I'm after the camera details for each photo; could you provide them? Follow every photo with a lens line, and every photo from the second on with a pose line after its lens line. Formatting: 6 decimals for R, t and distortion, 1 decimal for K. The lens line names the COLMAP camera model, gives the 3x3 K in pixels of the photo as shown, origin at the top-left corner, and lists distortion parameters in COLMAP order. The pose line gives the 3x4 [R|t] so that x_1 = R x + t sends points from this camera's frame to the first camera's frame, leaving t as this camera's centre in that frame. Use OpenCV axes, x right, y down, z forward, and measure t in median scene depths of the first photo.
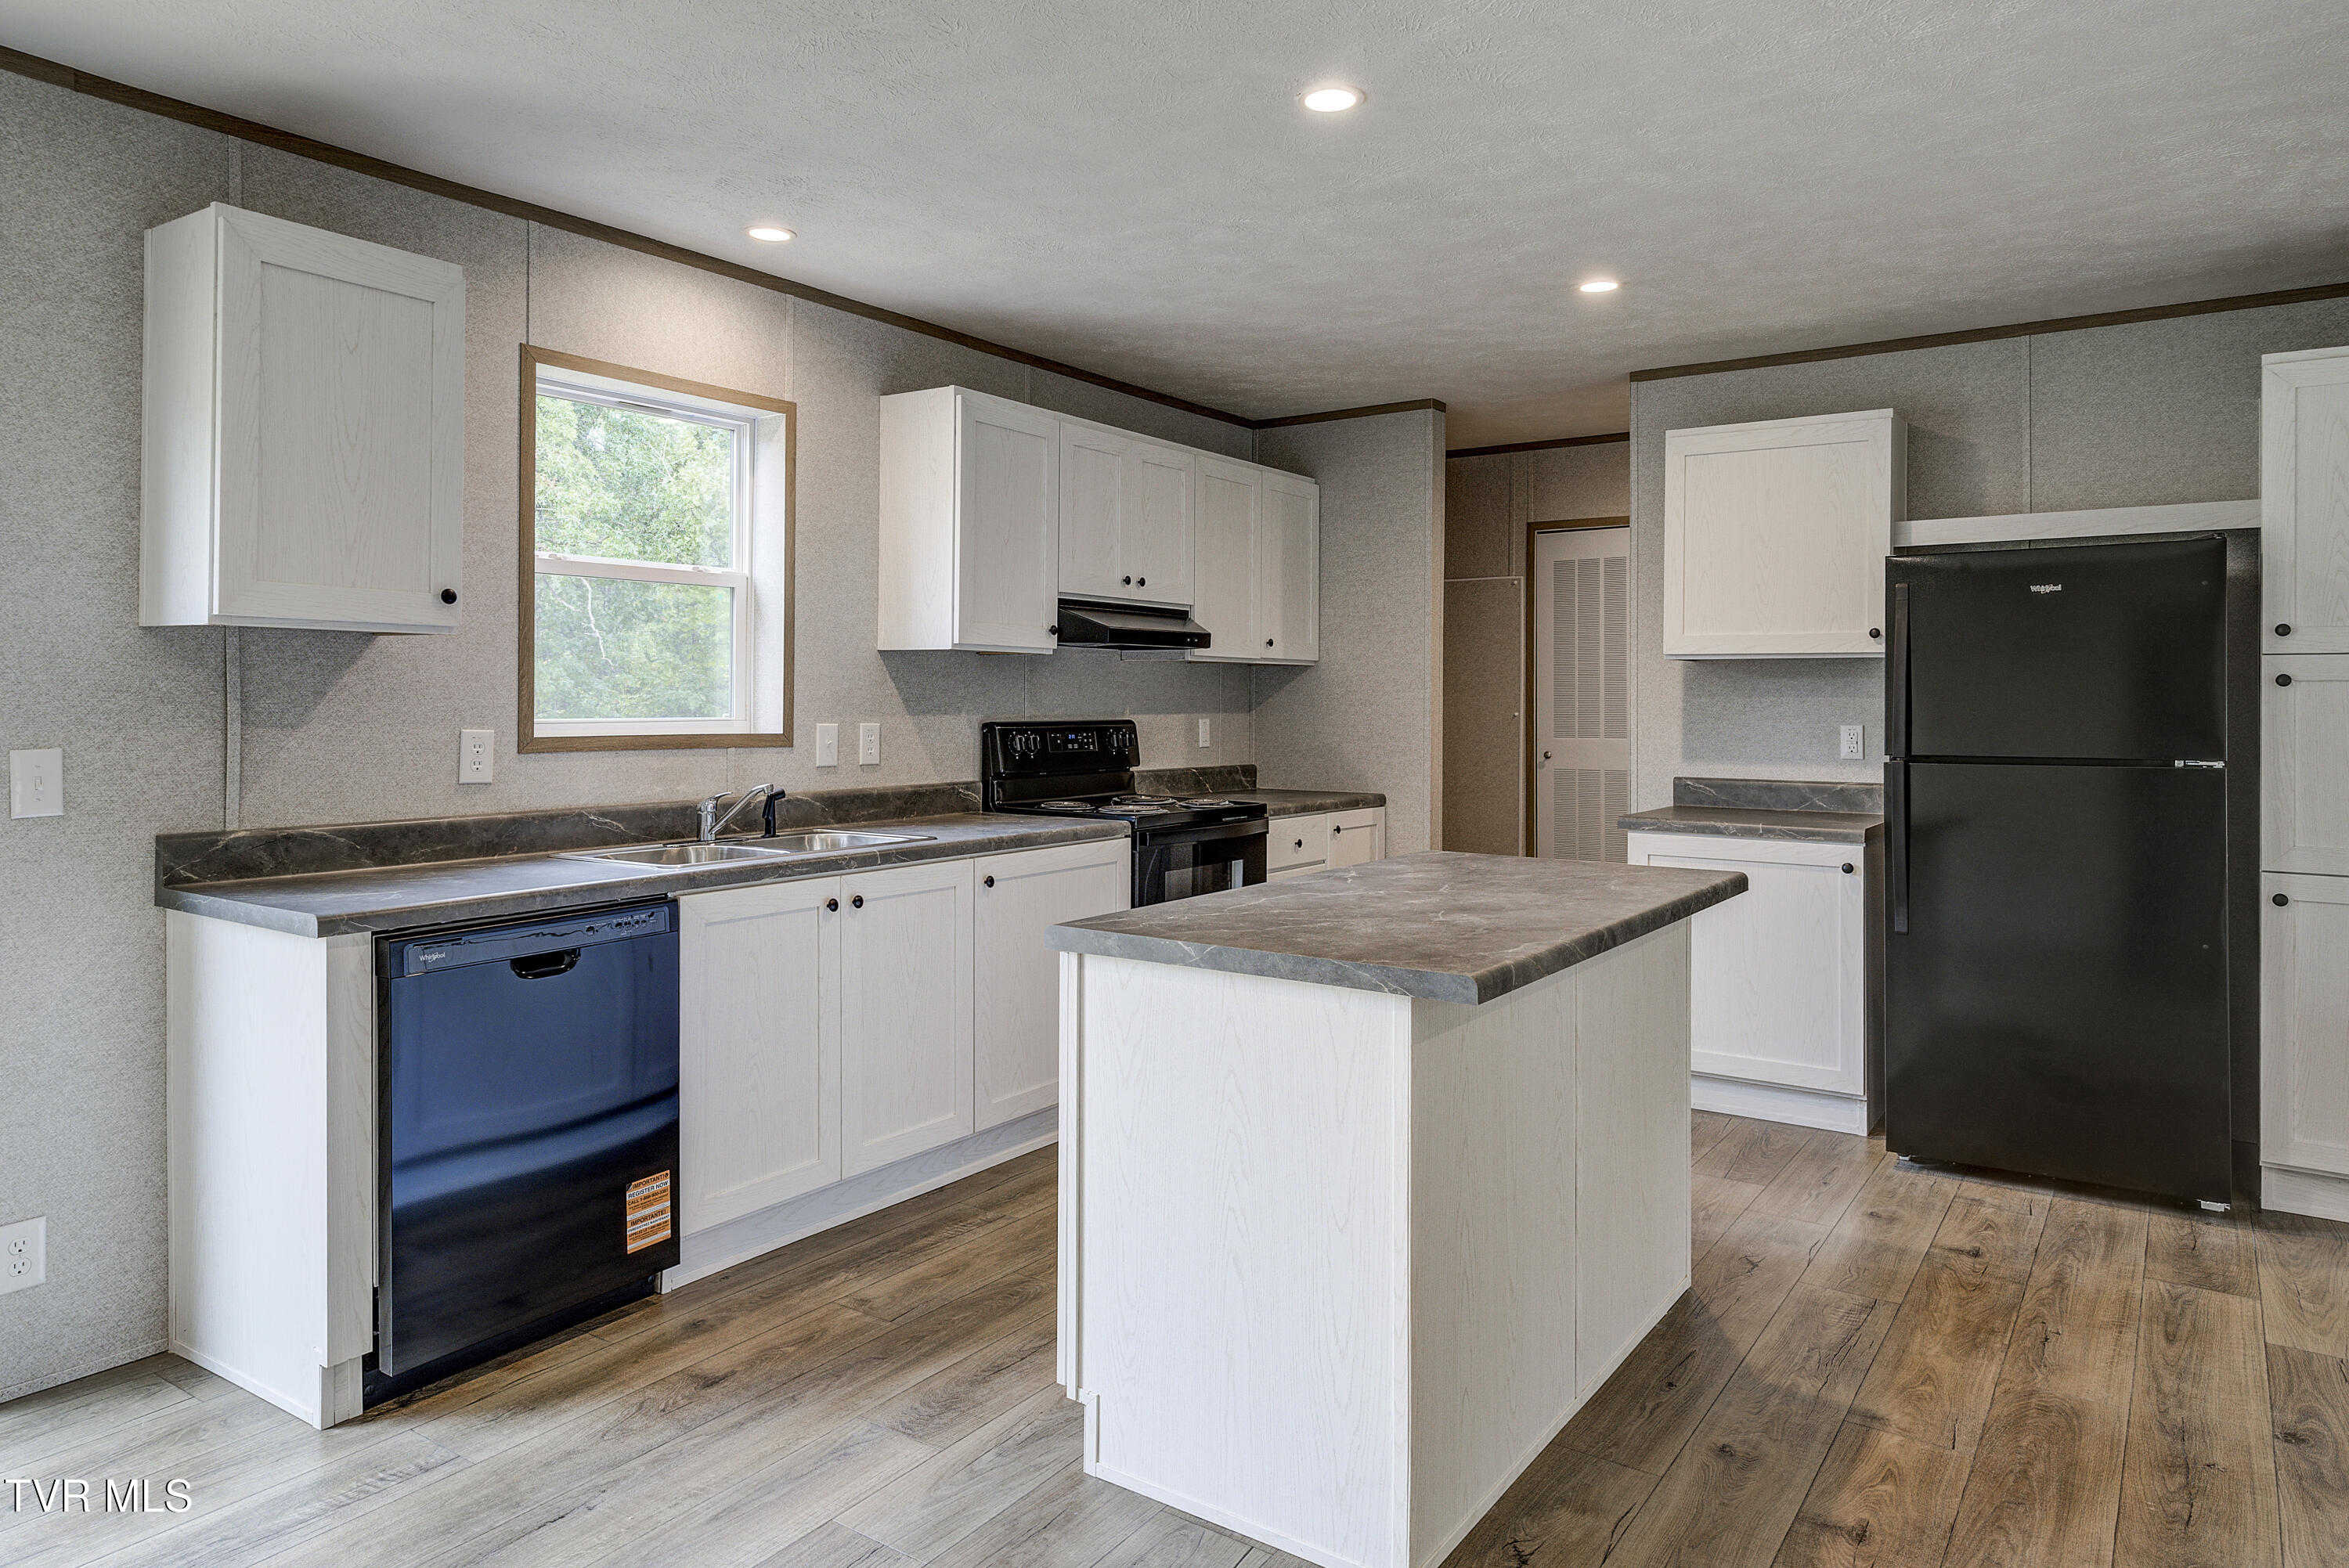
lens RADIAL K [[1457.4, 0, 1165.5], [0, 1457.4, 691.2], [0, 0, 1]] dist [-0.000915, 0.000038]
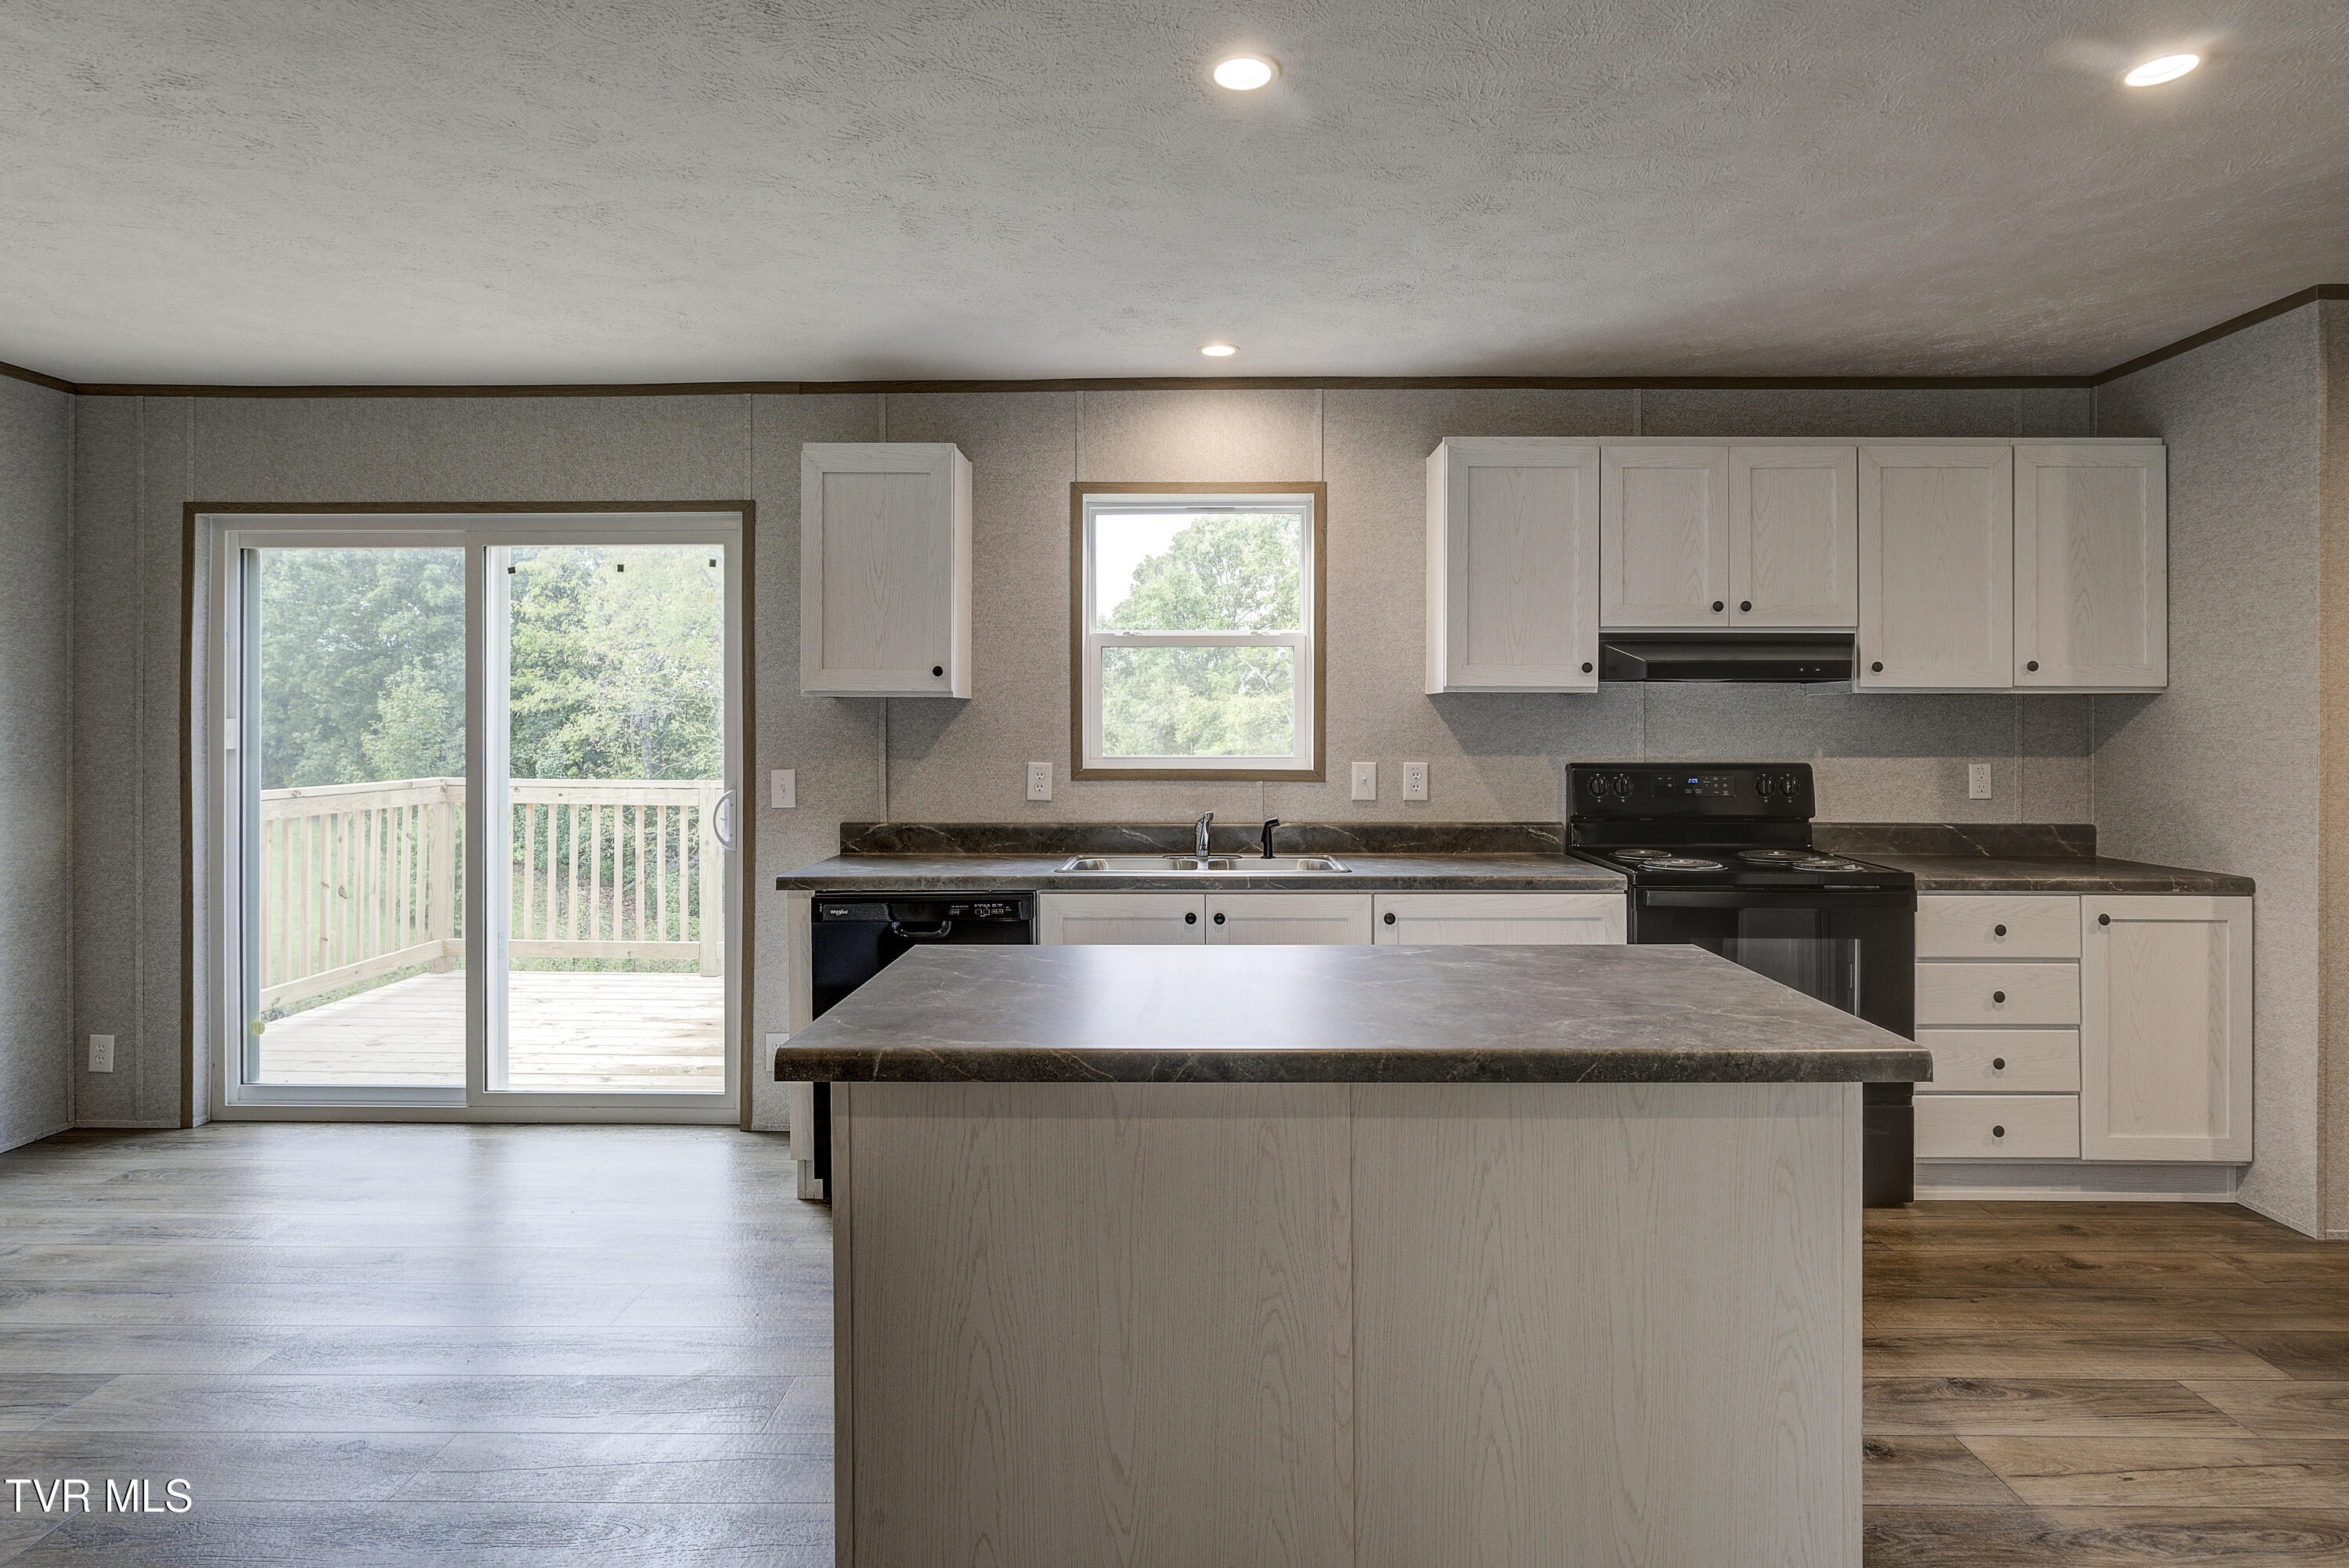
lens RADIAL K [[1269.2, 0, 1164.1], [0, 1269.2, 736.1], [0, 0, 1]] dist [-0.002646, -0.001632]
pose [[0.565352, -0.009637, -0.824793, 0.485135], [0.005473, 0.999954, -0.007932, 0.009085], [0.824832, -0.000030, 0.565379, 0.324016]]
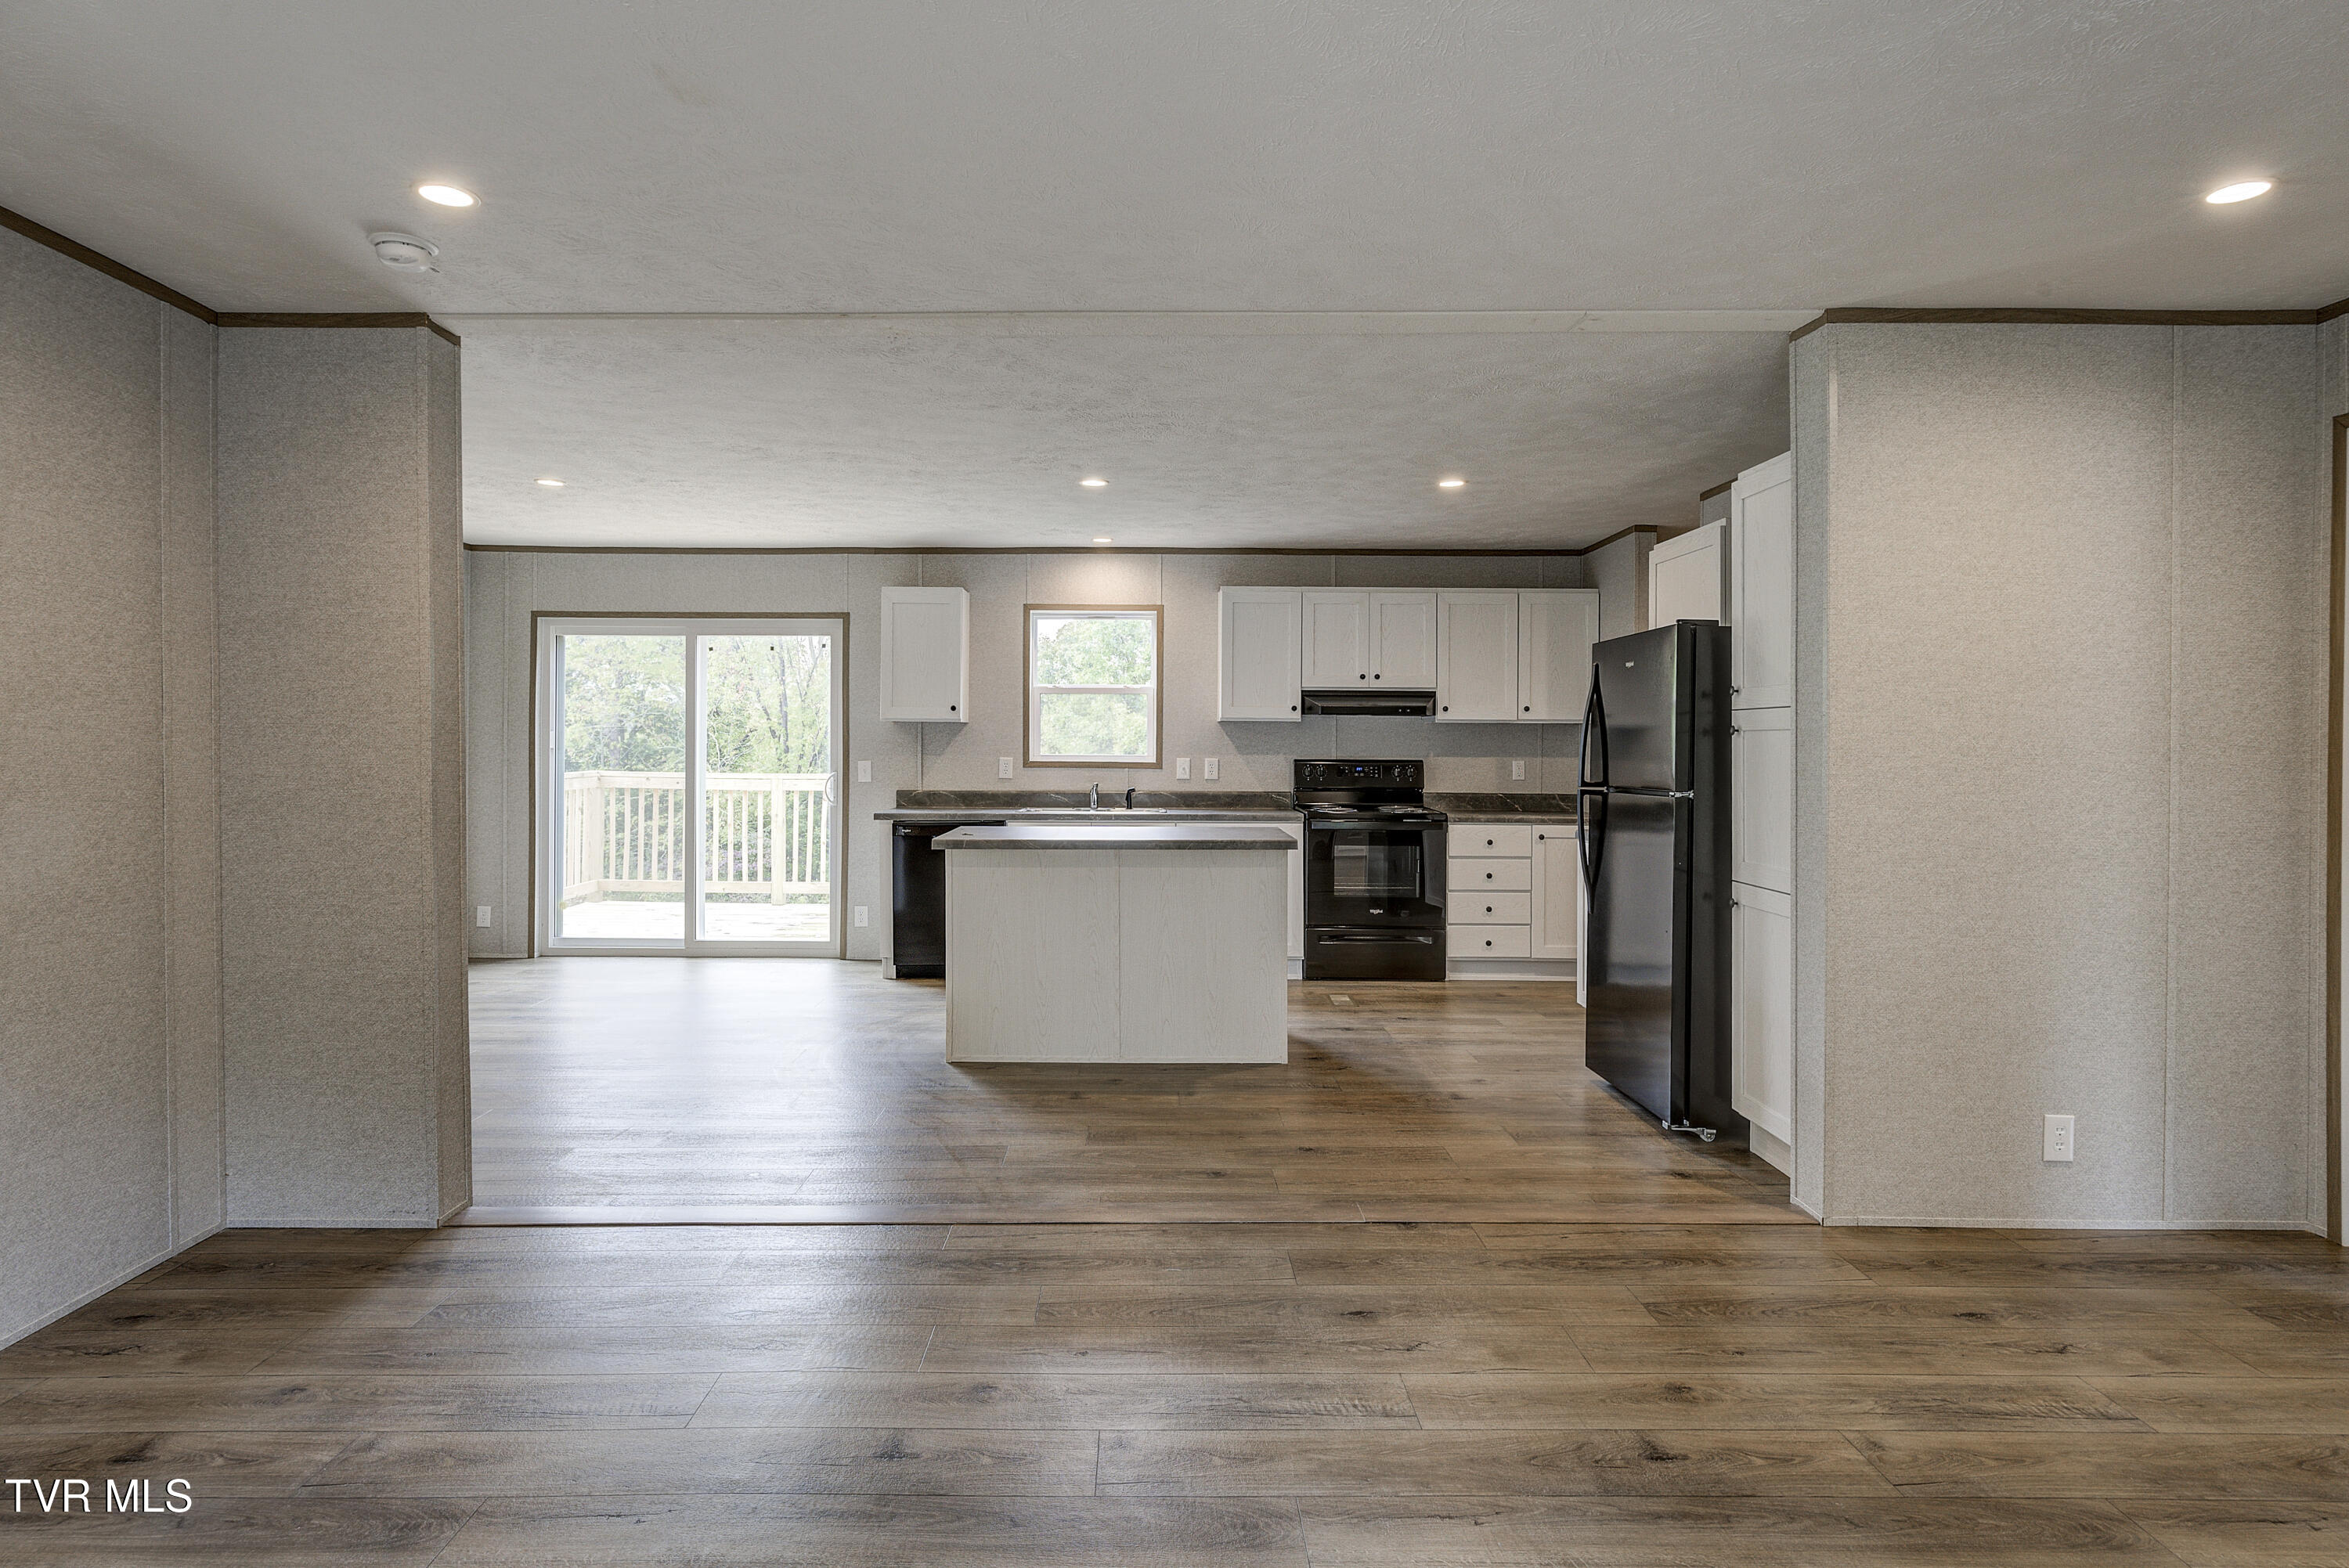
lens RADIAL K [[1286.1, 0, 1125.3], [0, 1286.1, 744.4], [0, 0, 1]] dist [0.000880, -0.000266]
pose [[0.575061, -0.011096, -0.818035, 1.199011], [0.000712, 0.999914, -0.013063, 0.026371], [0.818110, 0.006930, 0.575020, -0.103763]]
